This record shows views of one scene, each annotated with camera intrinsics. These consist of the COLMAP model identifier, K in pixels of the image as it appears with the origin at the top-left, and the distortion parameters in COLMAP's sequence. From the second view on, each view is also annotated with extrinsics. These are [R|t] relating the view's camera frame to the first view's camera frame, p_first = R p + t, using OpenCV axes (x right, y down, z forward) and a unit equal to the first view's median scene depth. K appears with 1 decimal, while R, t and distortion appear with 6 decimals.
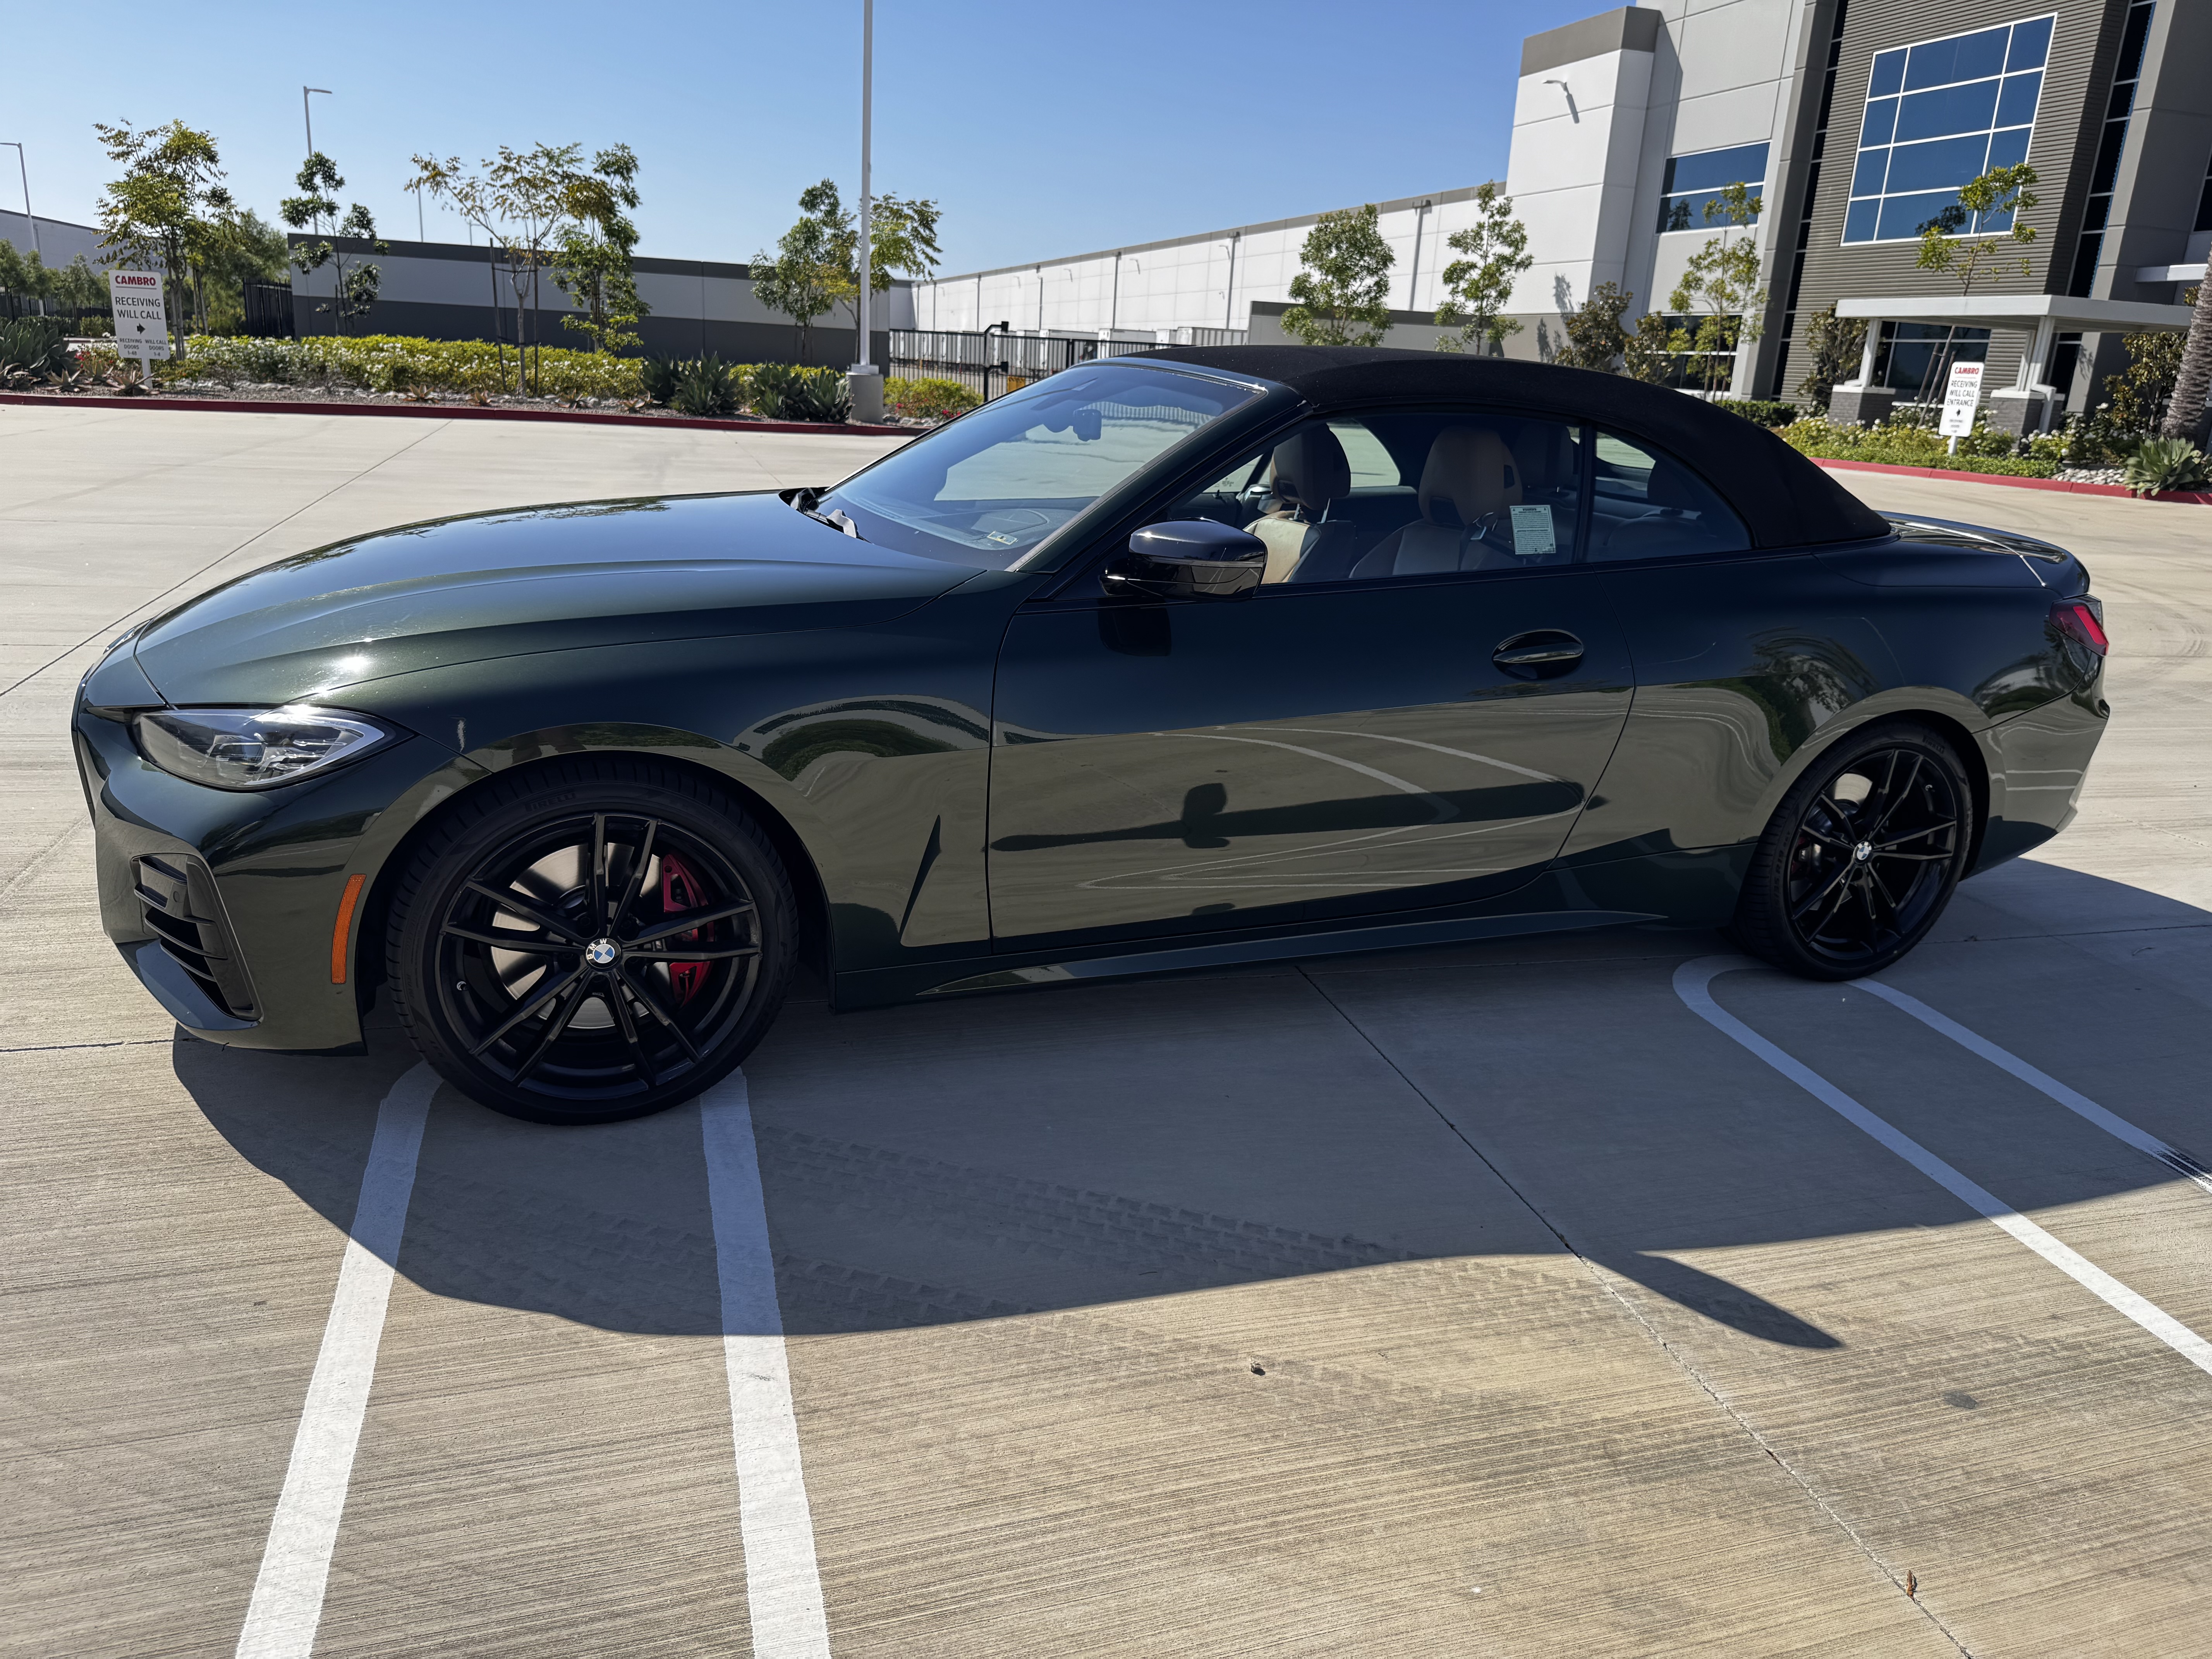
lens RADIAL K [[1526.3, 0, 1108.1], [0, 1526.3, 832.5], [0, 0, 1]] dist [0.009562, -0.018761]
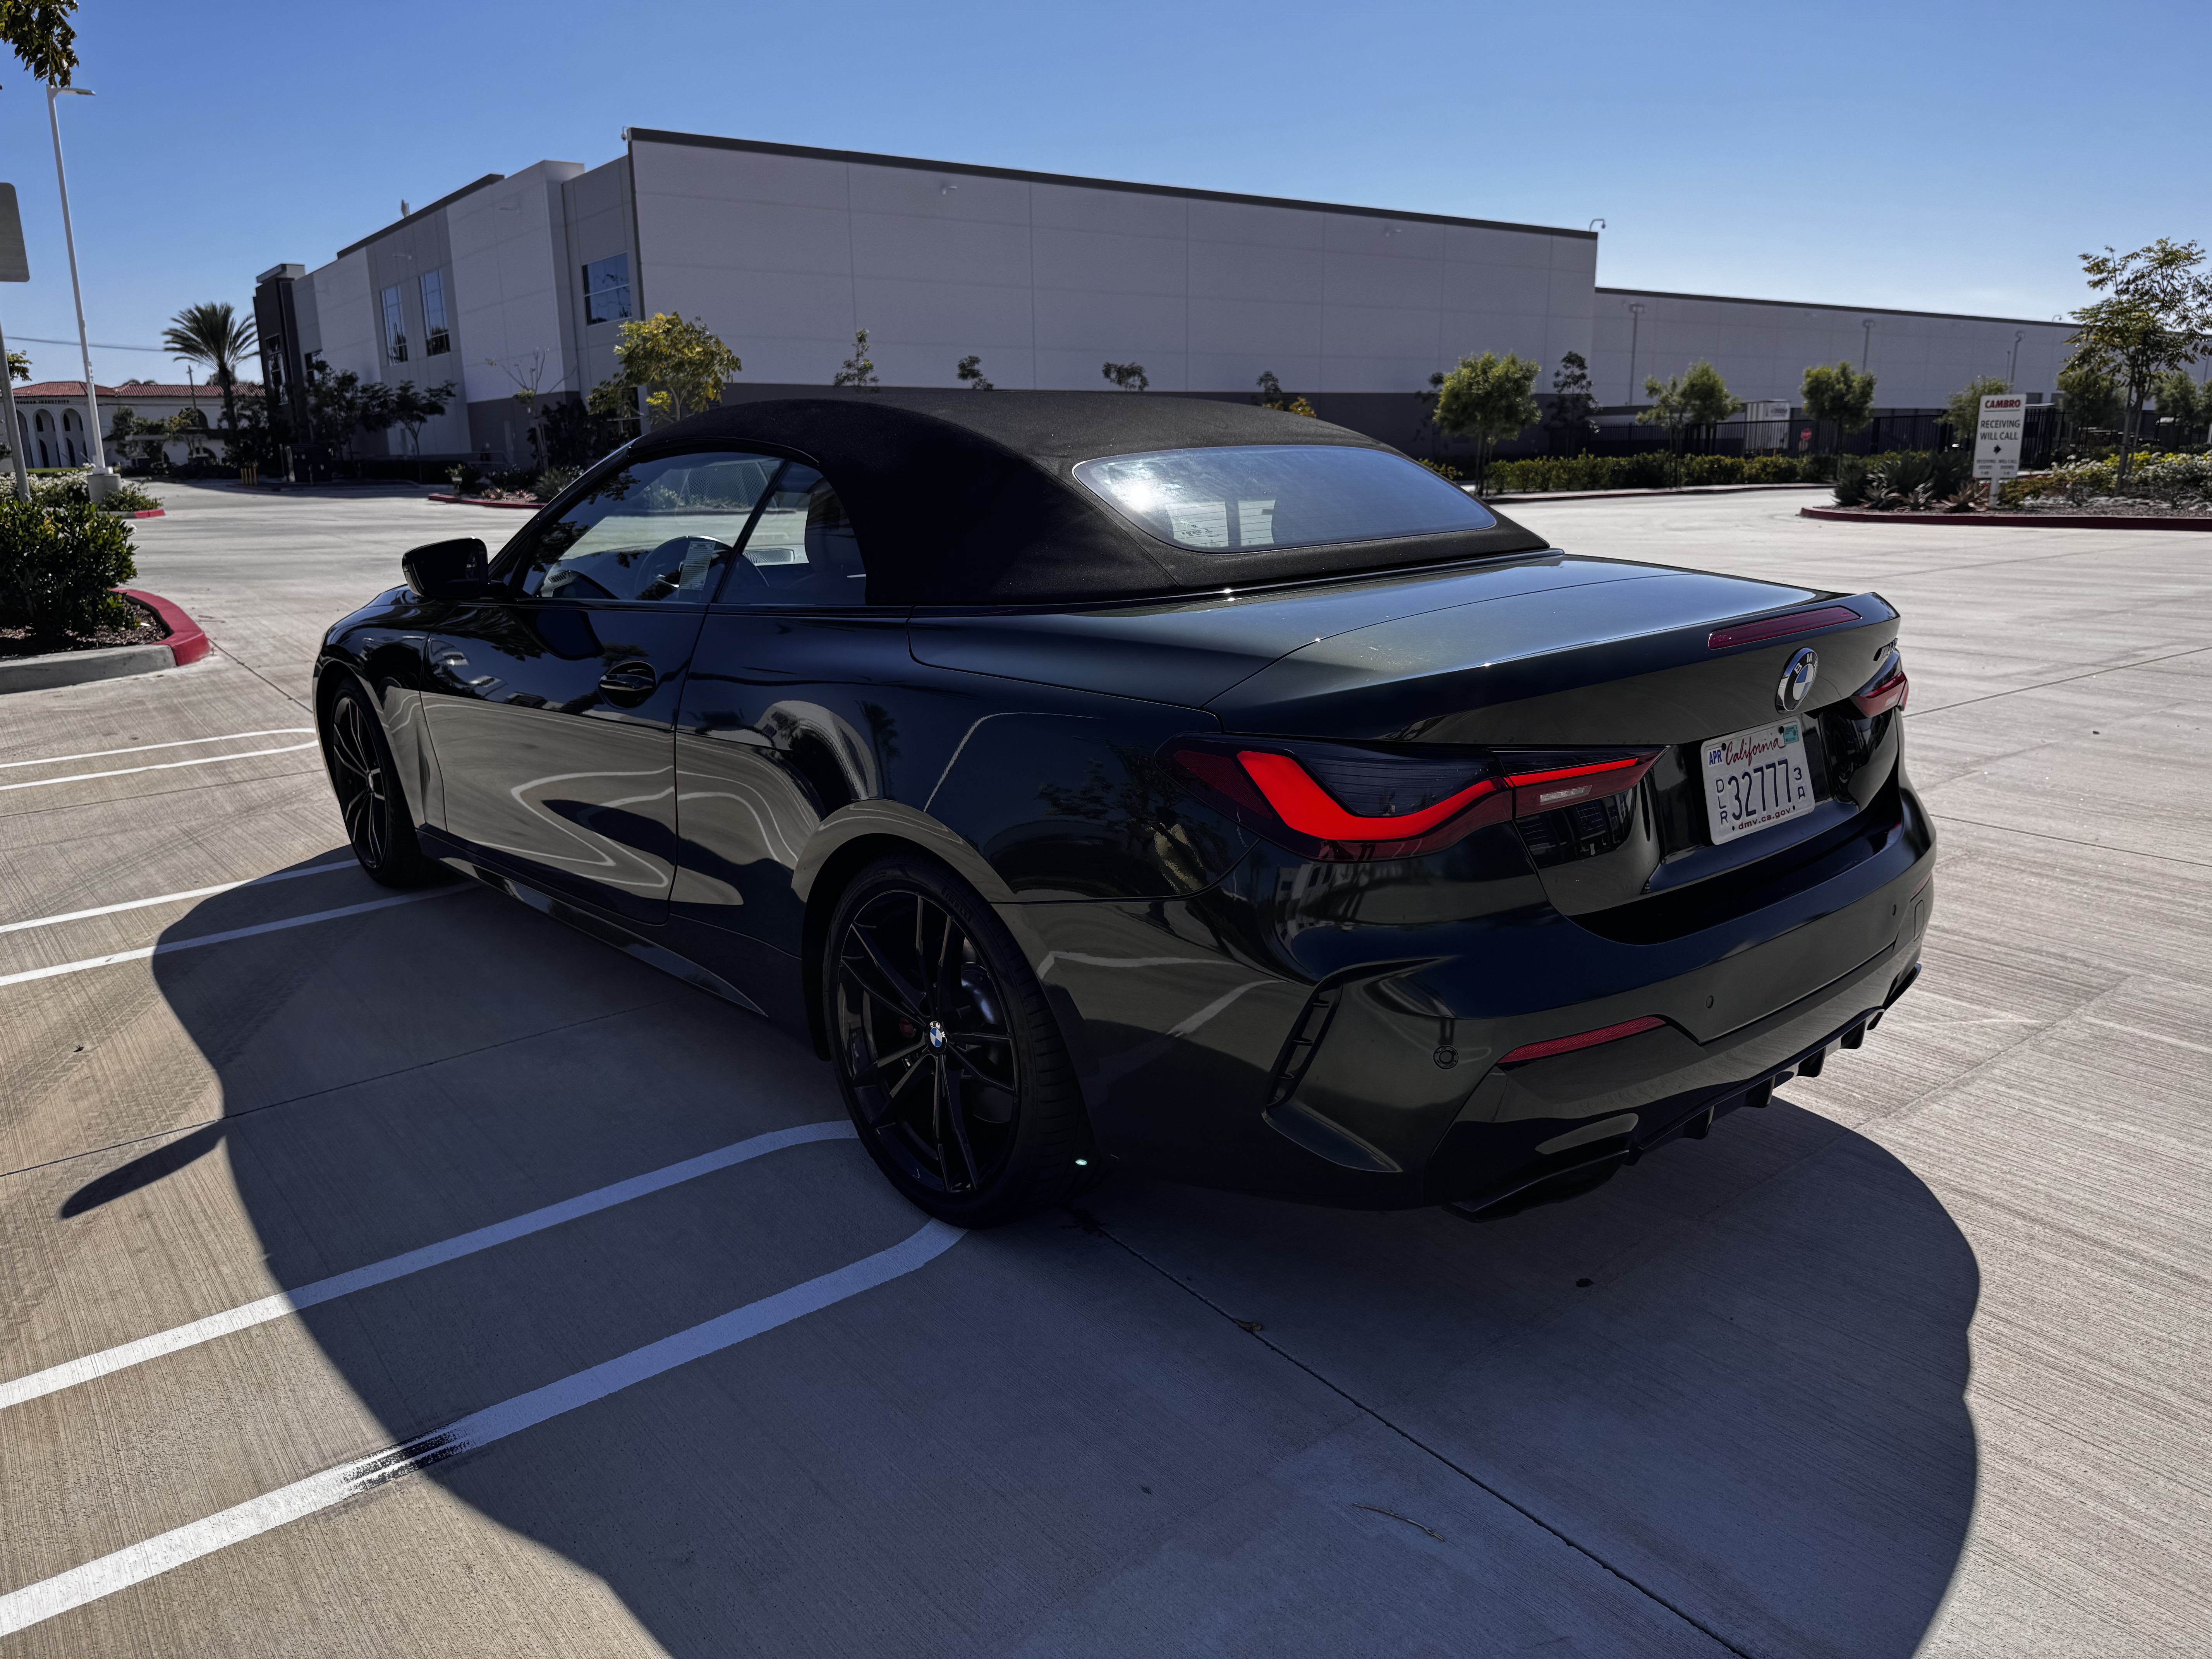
lens RADIAL K [[1535.3, 0, 1108.4], [0, 1535.3, 825.7], [0, 0, 1]] dist [0.018950, -0.027648]
pose [[0.349836, 0.166497, -0.921897, 0.095538], [-0.243548, 0.966406, 0.082116, -0.013076], [0.904599, 0.195799, 0.378634, 0.064093]]
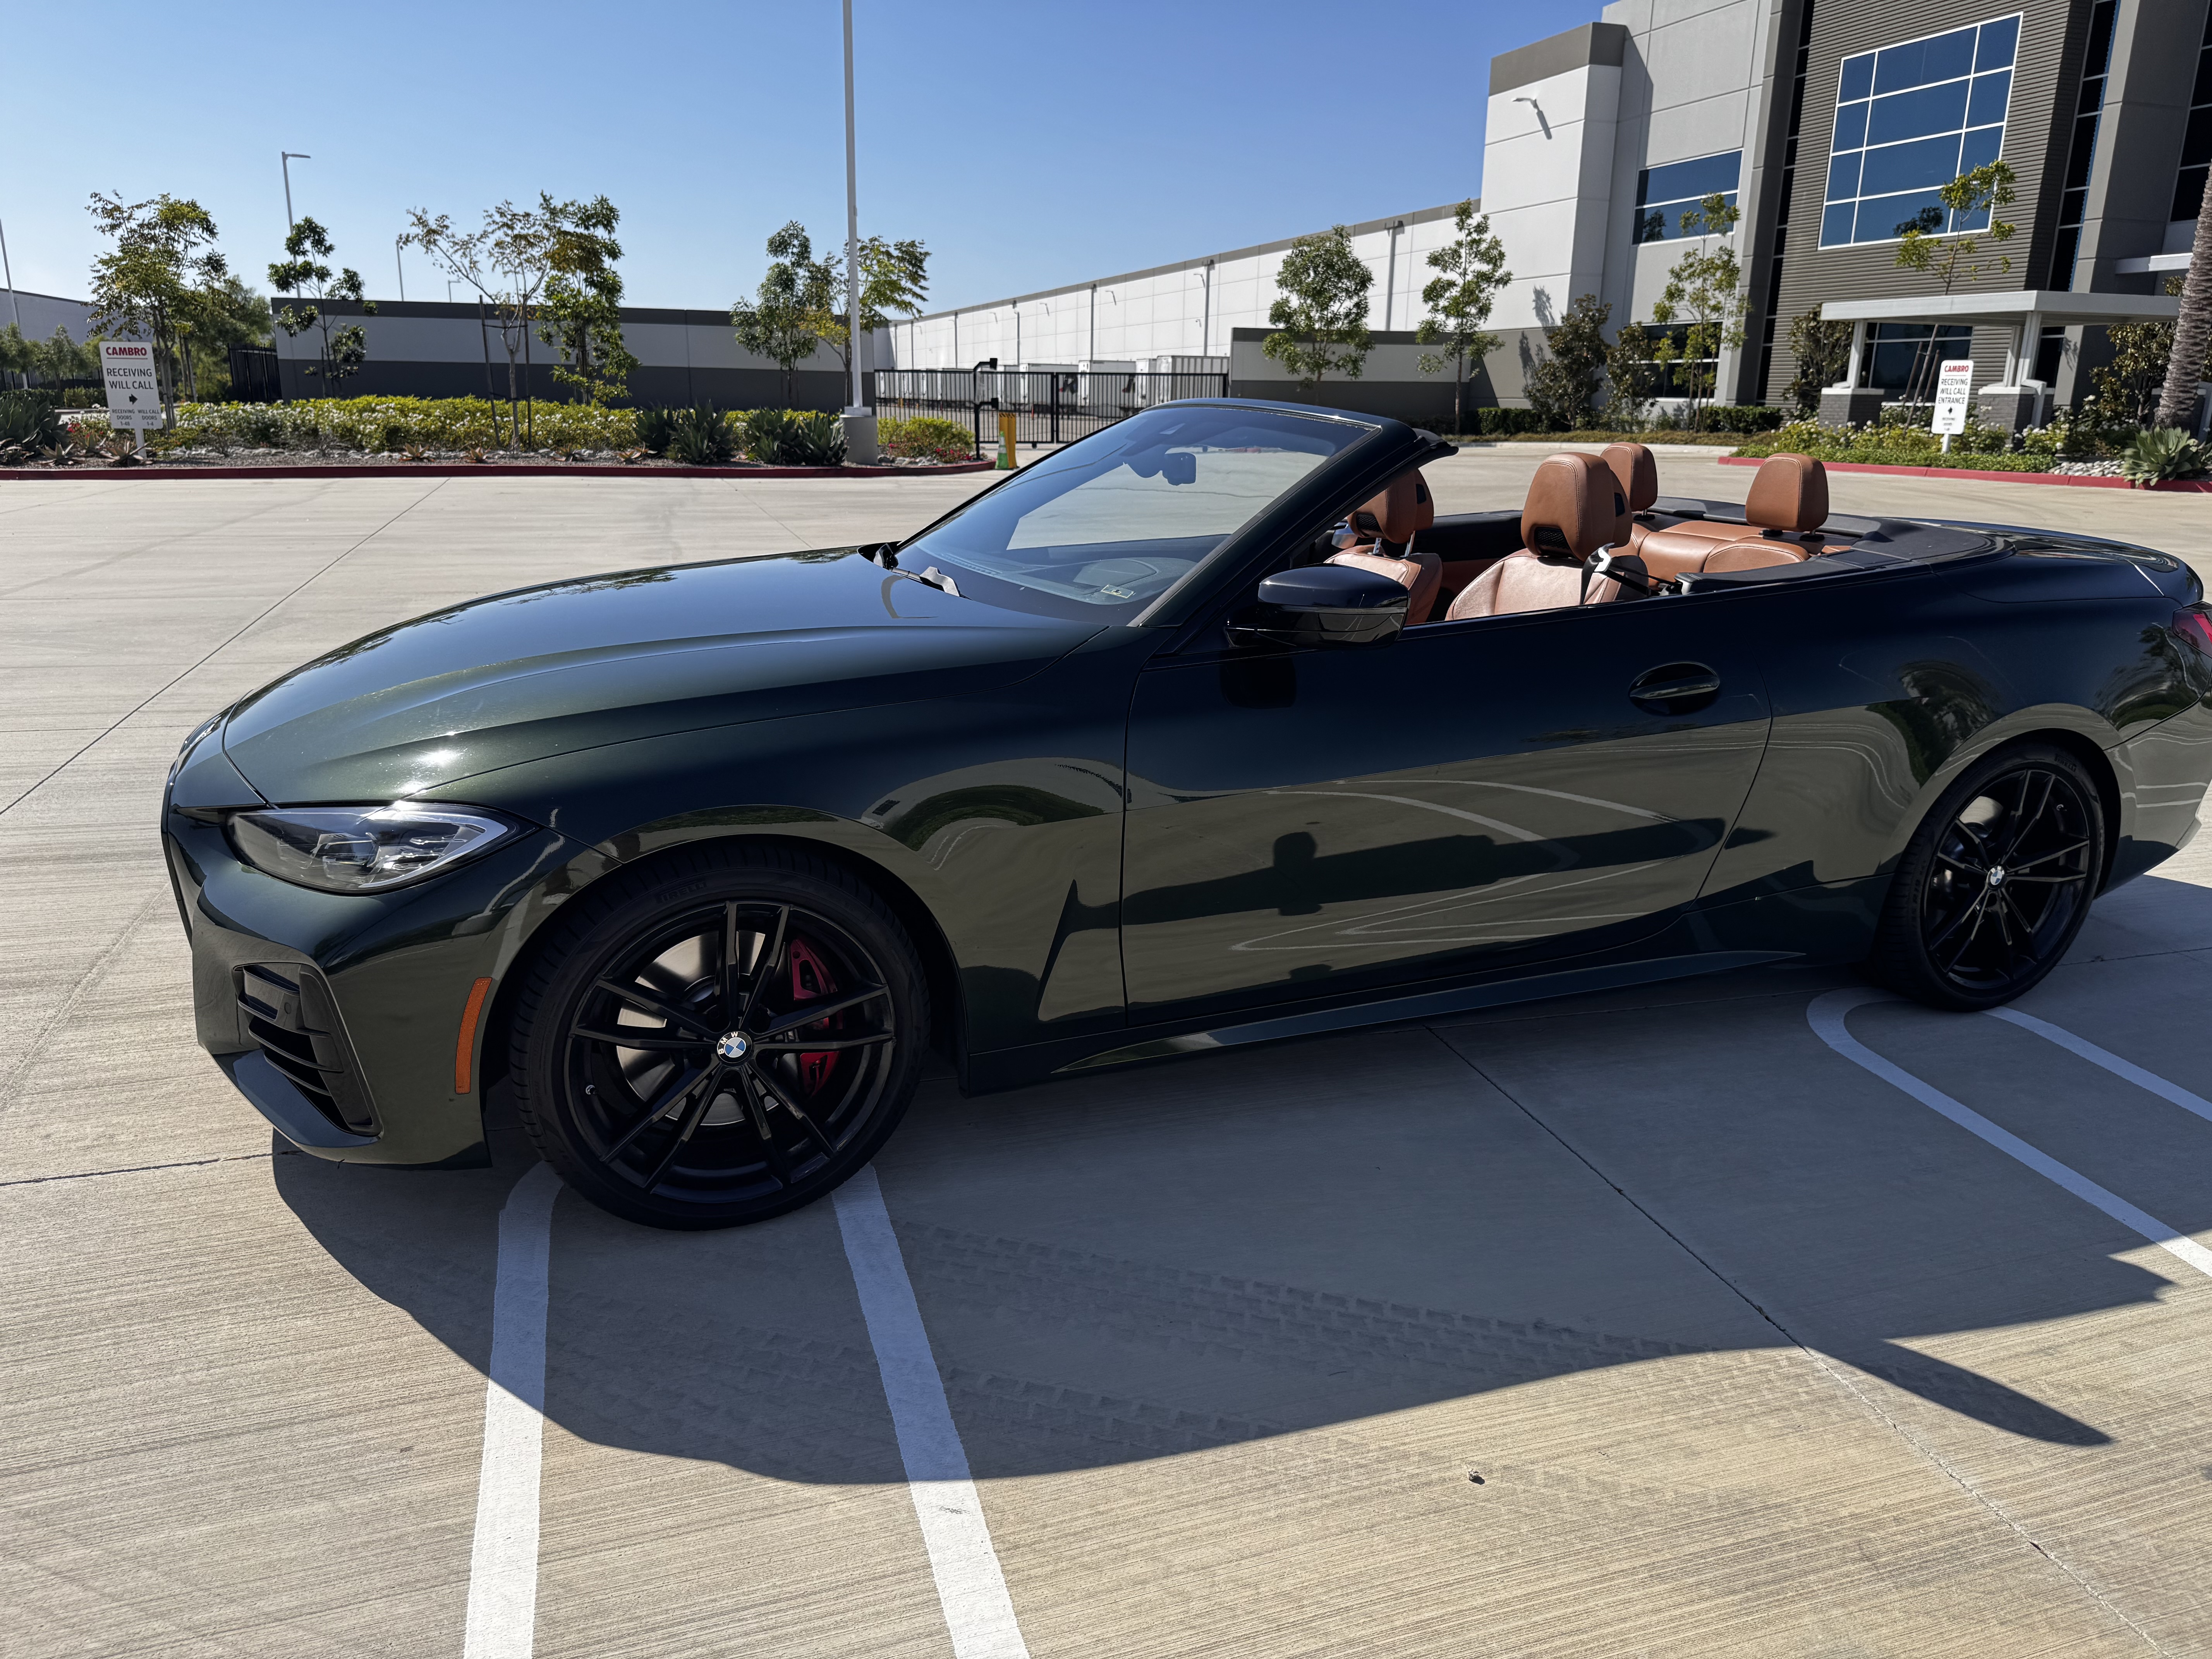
lens RADIAL K [[1529.5, 0, 1109.6], [0, 1529.5, 826.8], [0, 0, 1]] dist [0.018365, -0.029050]
pose [[0.999211, -0.039686, 0.001823, -0.005432], [0.039717, 0.998951, -0.022771, -0.001558], [-0.000917, 0.022826, 0.999739, 0.002696]]
